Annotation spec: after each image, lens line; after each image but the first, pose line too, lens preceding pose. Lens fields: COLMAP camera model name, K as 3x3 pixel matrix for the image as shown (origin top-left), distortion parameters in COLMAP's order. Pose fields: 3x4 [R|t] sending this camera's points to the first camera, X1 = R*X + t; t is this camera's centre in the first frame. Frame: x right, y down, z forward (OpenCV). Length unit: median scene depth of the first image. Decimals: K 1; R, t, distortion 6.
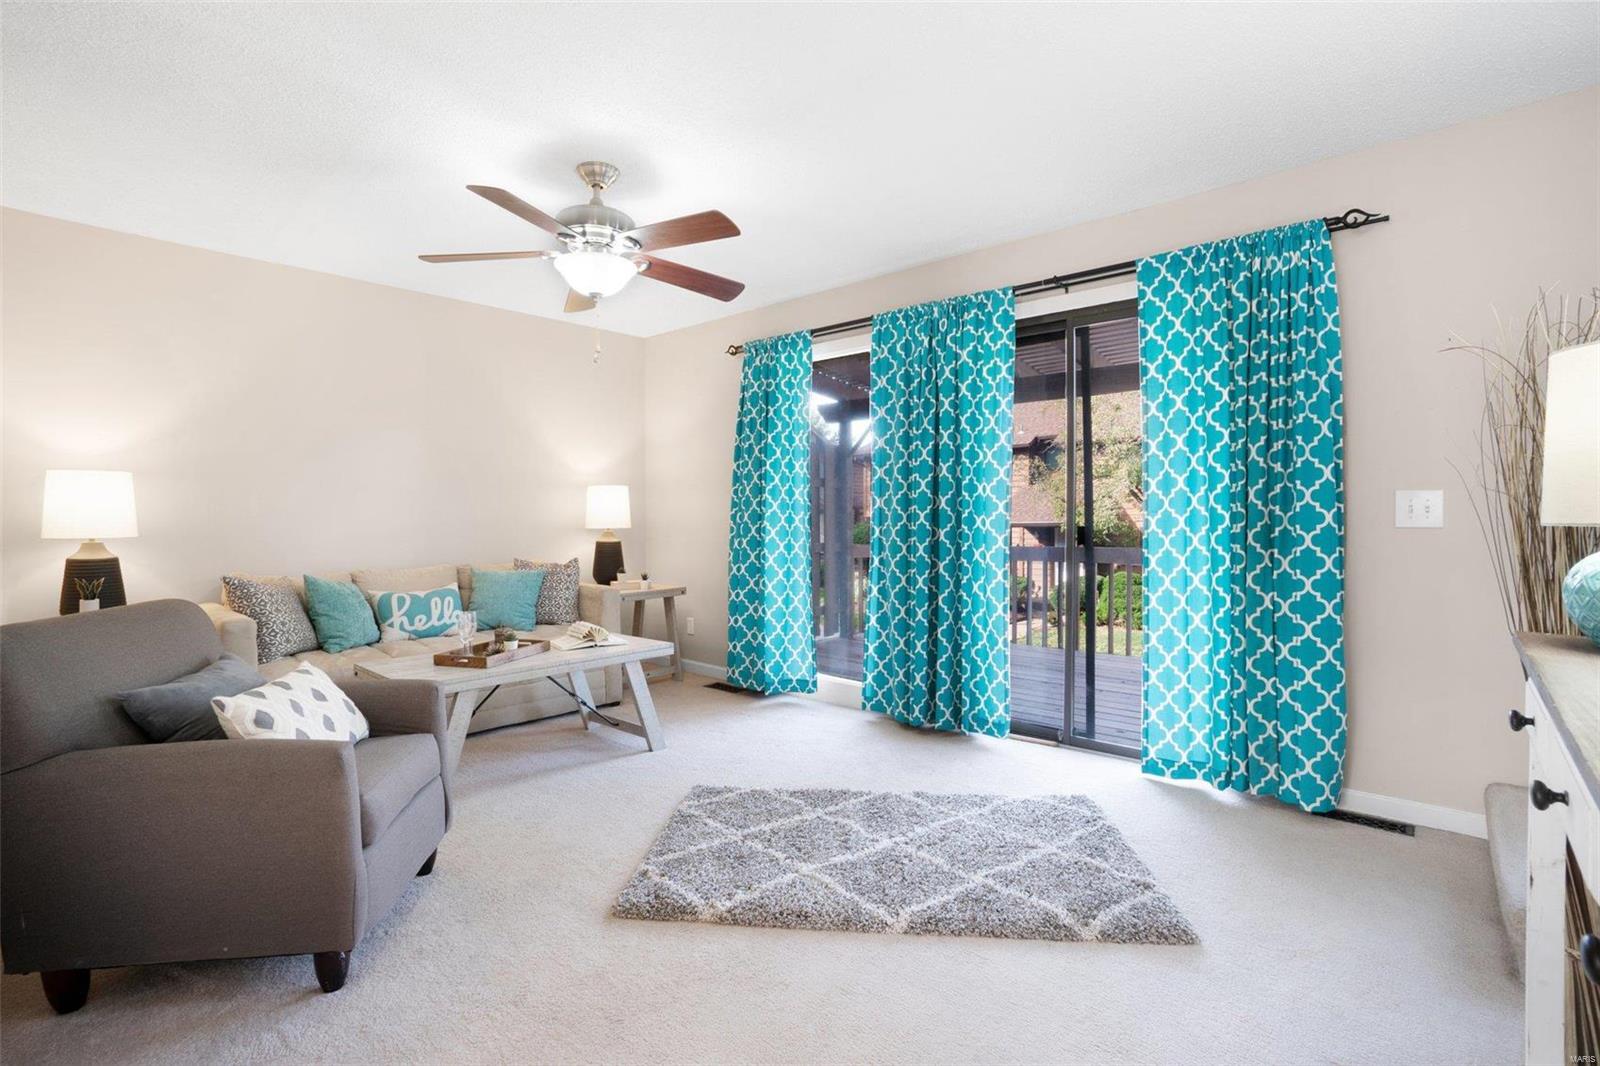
lens RADIAL K [[714.0, 0, 808.7], [0, 714.0, 536.3], [0, 0, 1]] dist [-0.030236, -0.000316]
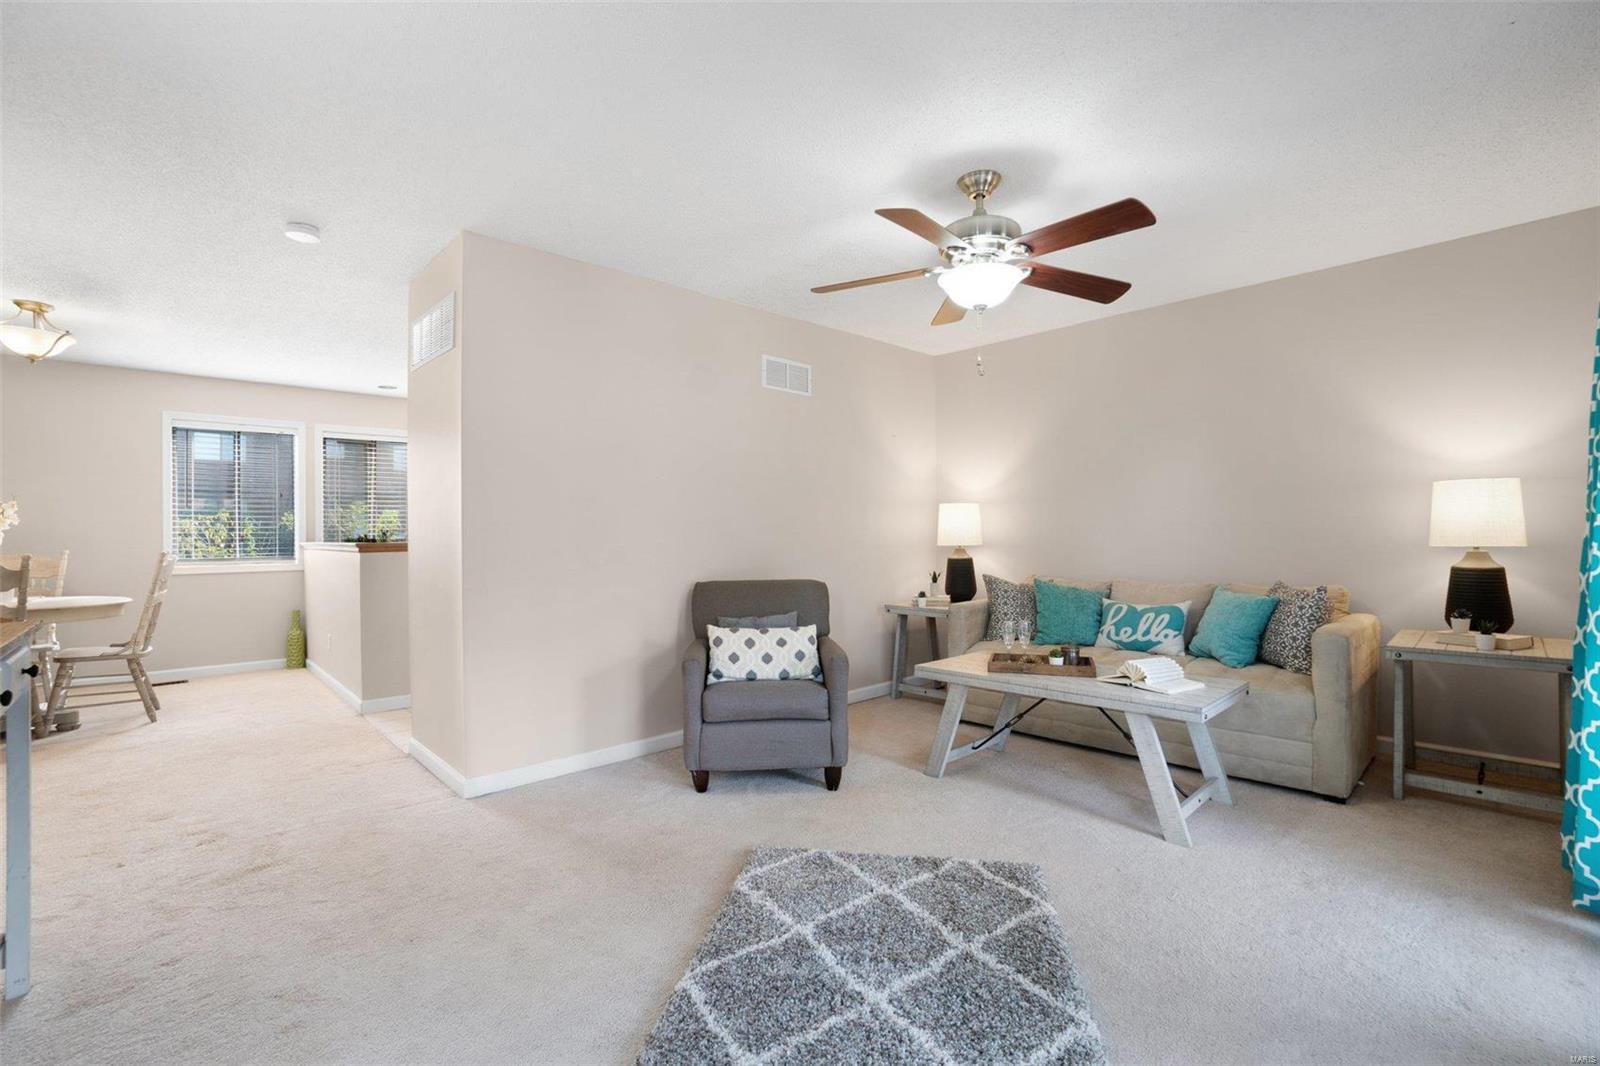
lens RADIAL K [[714.0, 0, 794.6], [0, 714.0, 530.1], [0, 0, 1]] dist [-0.030236, -0.000316]
pose [[-0.064652, -0.001927, -0.997906, 0.496727], [-0.019498, 0.999810, -0.000667, -0.018224], [0.997717, 0.019414, -0.064678, 0.581690]]
